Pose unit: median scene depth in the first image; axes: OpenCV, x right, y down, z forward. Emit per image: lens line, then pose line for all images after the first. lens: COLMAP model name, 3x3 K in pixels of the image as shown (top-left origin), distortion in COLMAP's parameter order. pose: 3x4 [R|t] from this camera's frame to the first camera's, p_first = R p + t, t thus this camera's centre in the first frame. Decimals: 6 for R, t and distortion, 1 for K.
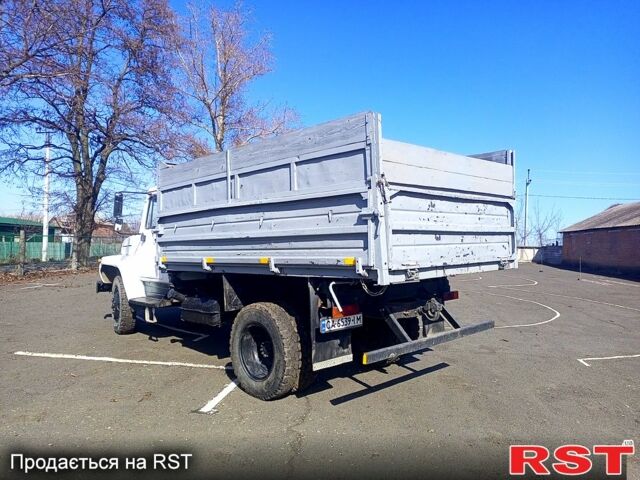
lens RADIAL K [[473.2, 0, 320.0], [0, 473.2, 240.0], [0, 0, 1]] dist [0.001898, 0.000526]
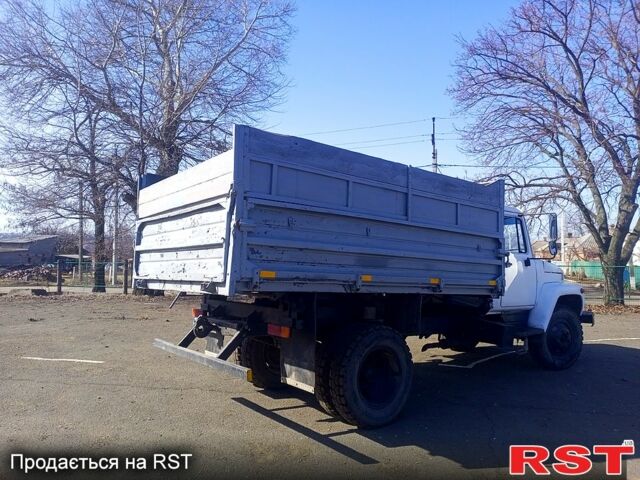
lens RADIAL K [[473.2, 0, 320.0], [0, 473.2, 240.0], [0, 0, 1]] dist [0.001898, 0.000526]
pose [[-0.122611, -0.060637, -0.990601, 1.119226], [-0.011965, 0.998150, -0.059618, 0.019136], [0.992383, 0.004543, -0.123110, 1.267616]]
